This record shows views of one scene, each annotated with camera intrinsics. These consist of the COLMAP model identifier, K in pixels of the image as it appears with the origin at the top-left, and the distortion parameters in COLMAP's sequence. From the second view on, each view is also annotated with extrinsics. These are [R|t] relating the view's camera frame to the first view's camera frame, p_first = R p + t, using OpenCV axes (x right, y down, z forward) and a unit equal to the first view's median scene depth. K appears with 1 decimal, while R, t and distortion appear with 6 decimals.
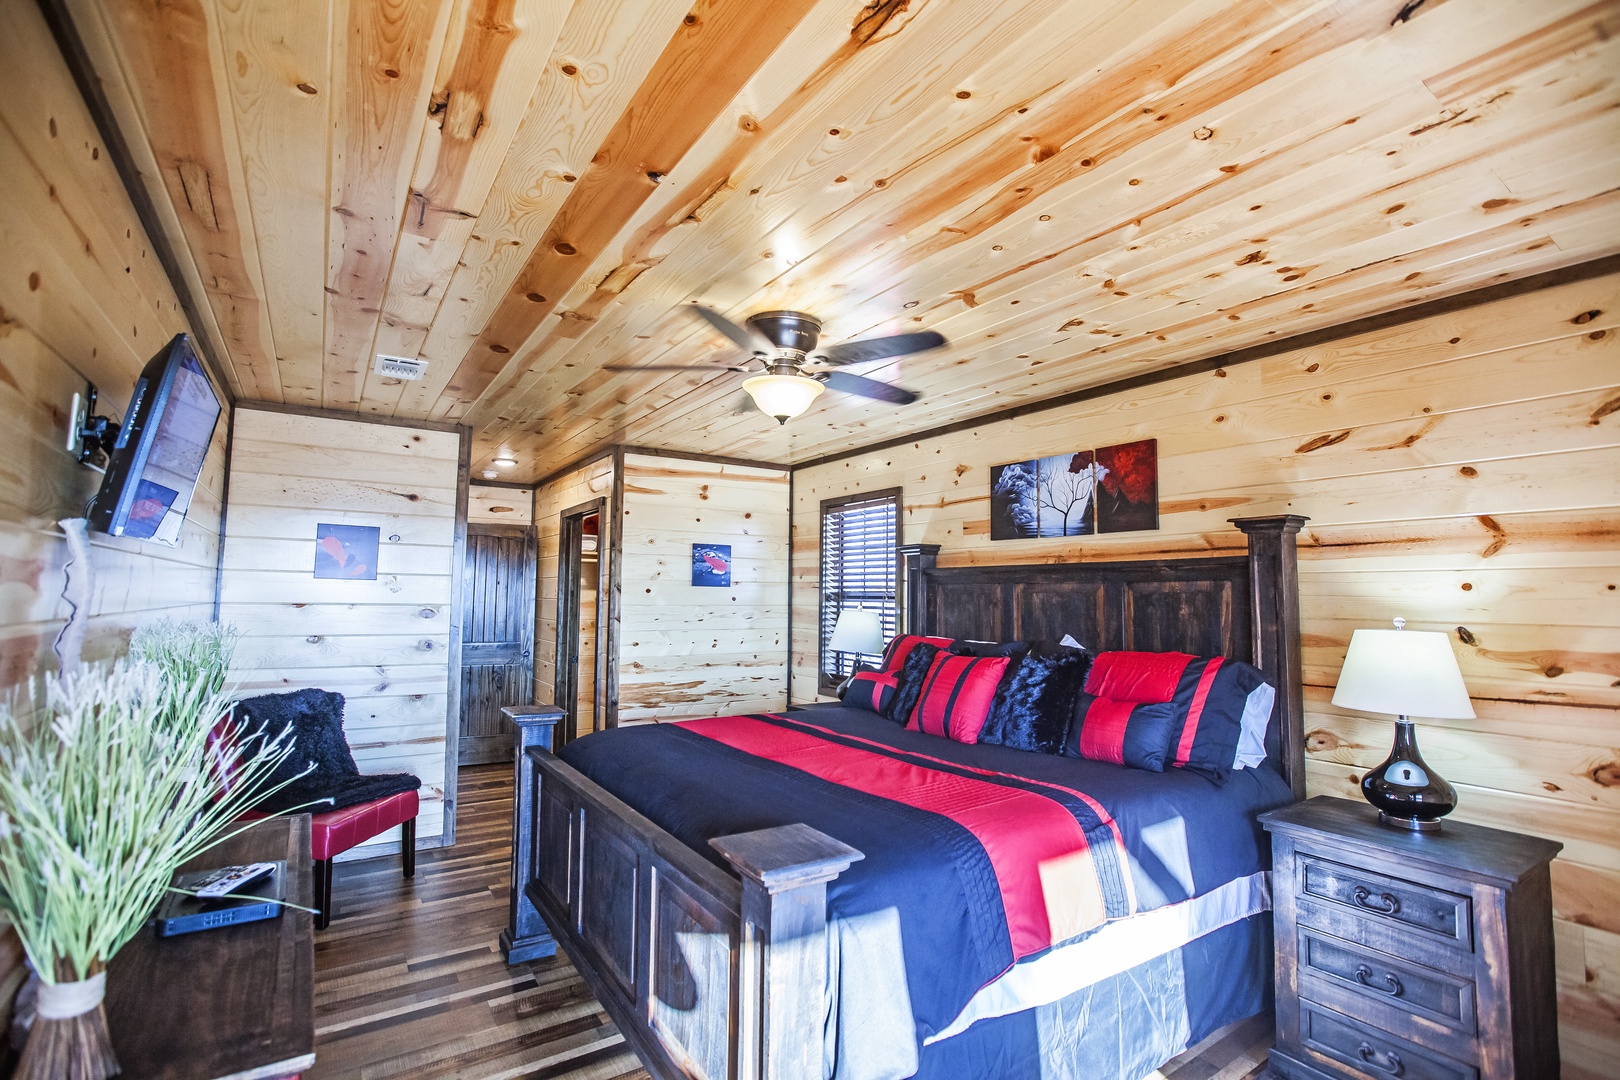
lens RADIAL K [[742.8, 0, 819.0], [0, 742.8, 535.3], [0, 0, 1]] dist [-0.037378, 0.009193]
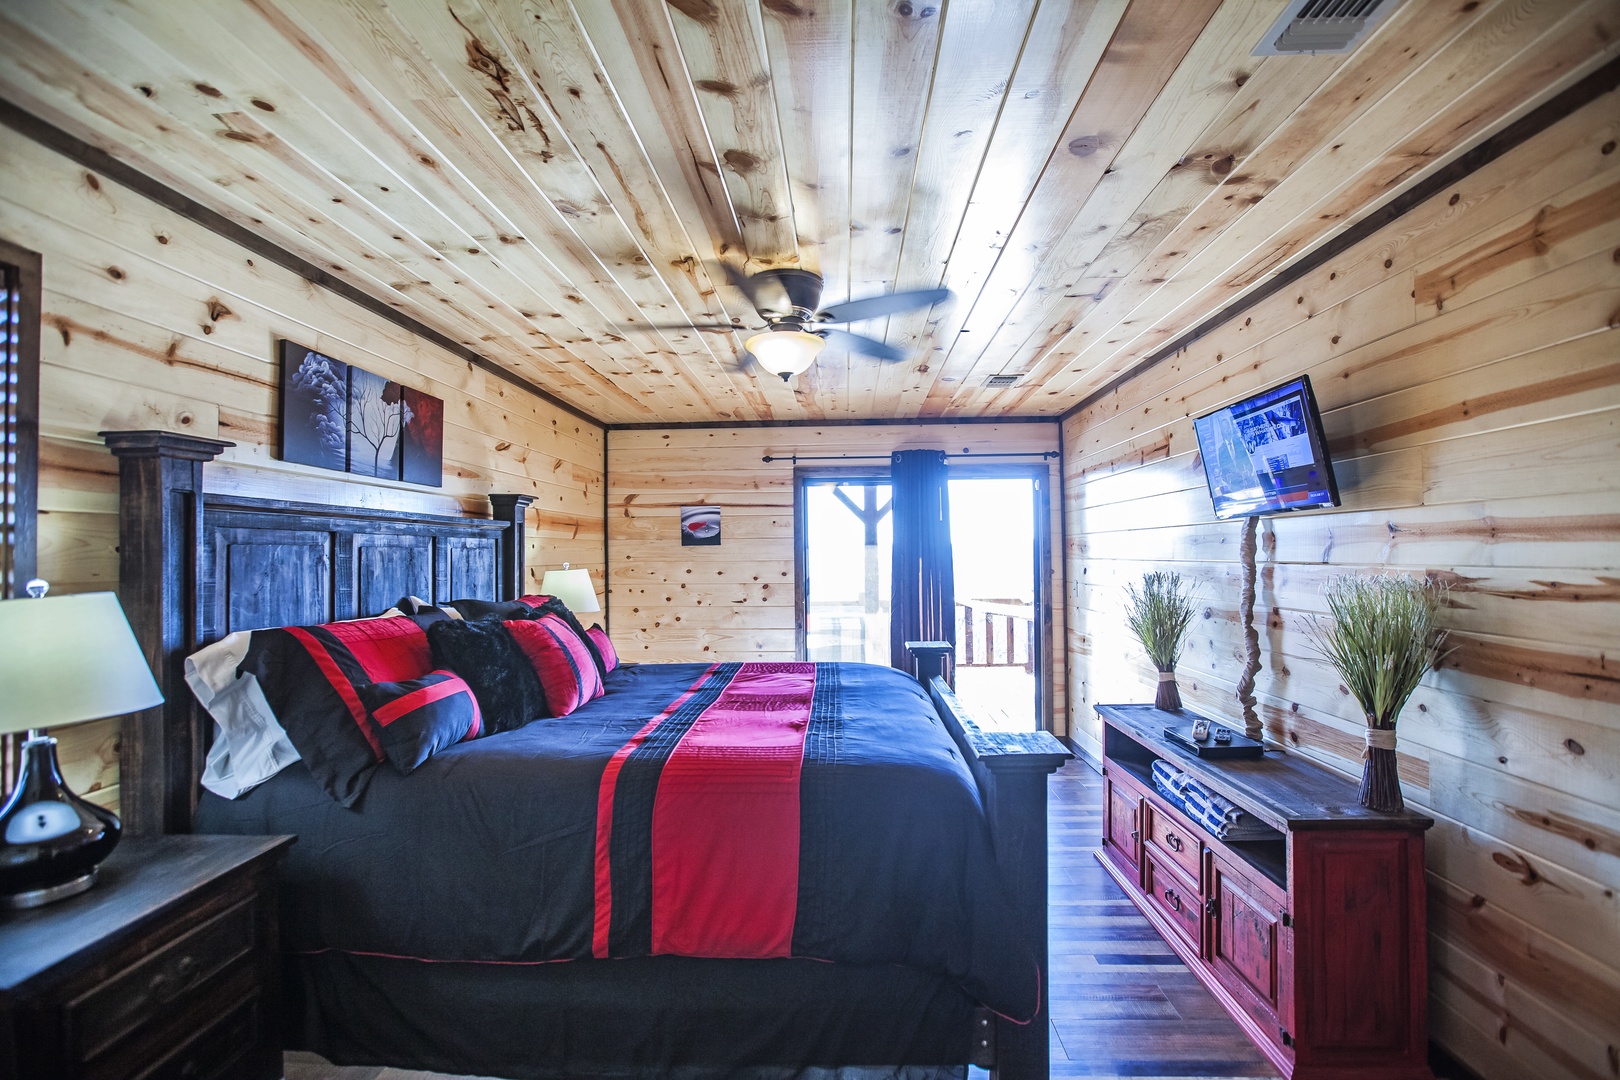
lens RADIAL K [[742.8, 0, 802.8], [0, 742.8, 542.5], [0, 0, 1]] dist [-0.037378, 0.009193]
pose [[-0.791413, 0.006220, 0.611251, -0.455003], [-0.048194, 0.996201, -0.072536, 0.093880], [-0.609379, -0.086865, -0.788106, 1.170065]]
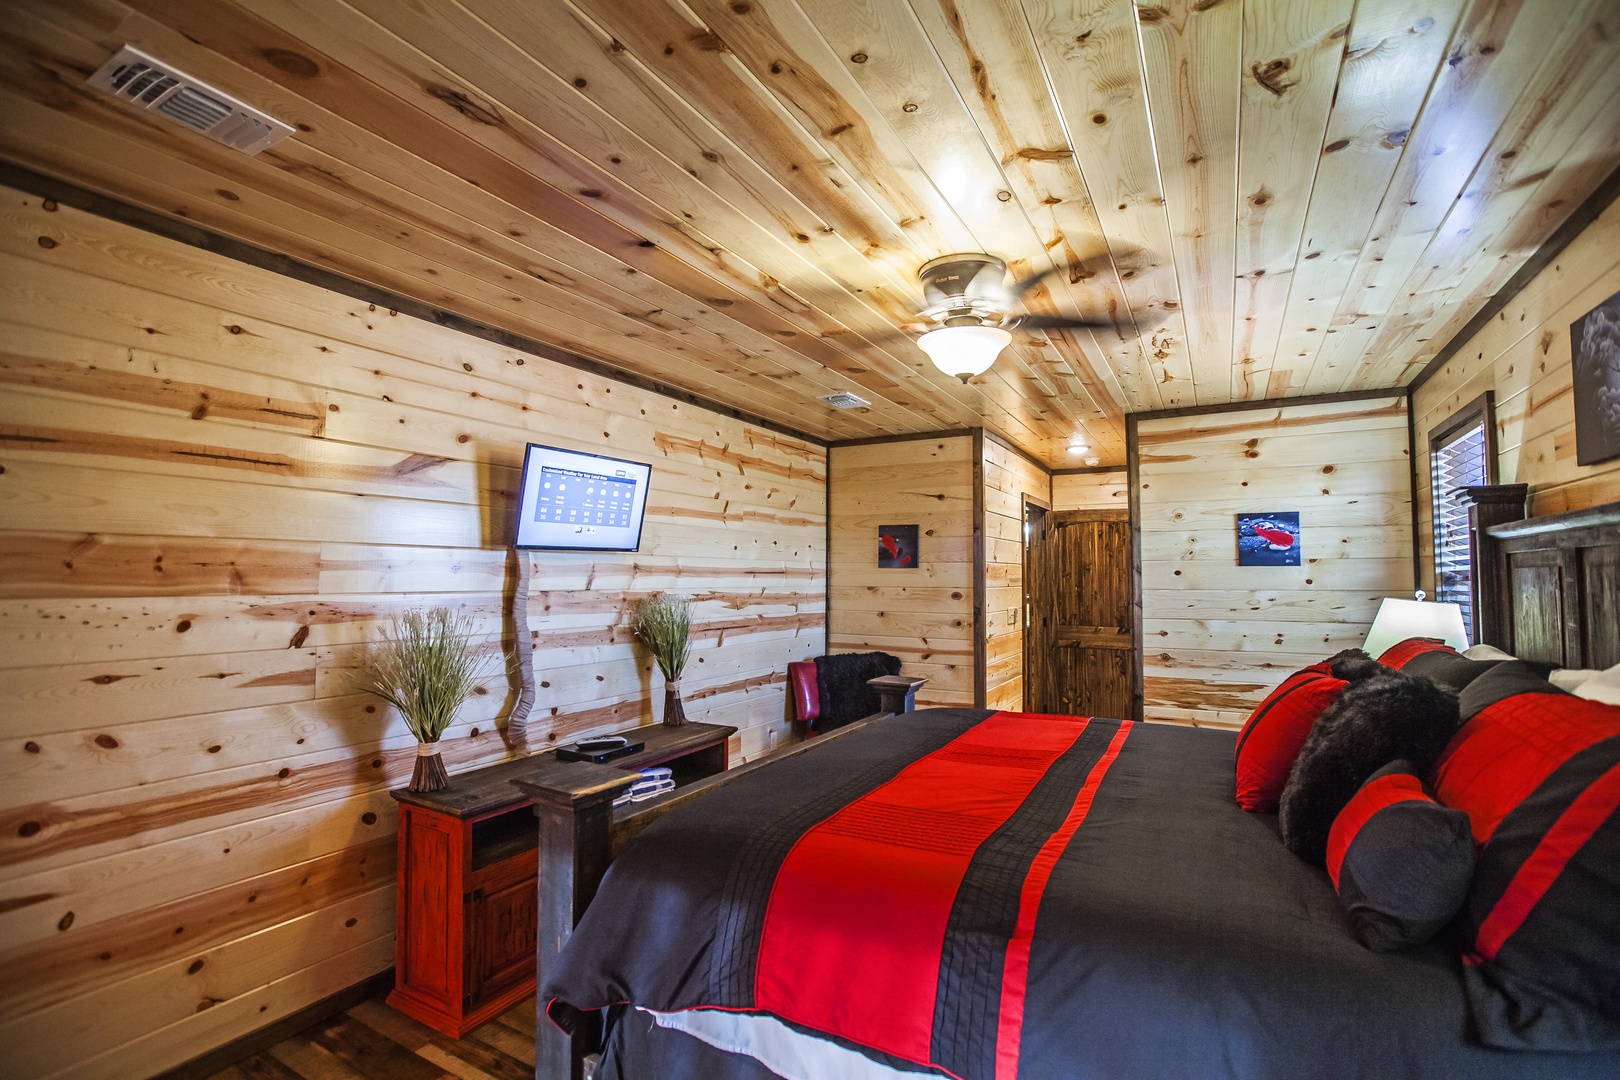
lens RADIAL K [[742.8, 0, 810.0], [0, 742.8, 541.0], [0, 0, 1]] dist [-0.037378, 0.009193]
pose [[0.440373, -0.052295, -0.896291, 0.430011], [0.075878, 0.996898, -0.020884, 0.027844], [0.894603, -0.058812, 0.442975, 0.286945]]
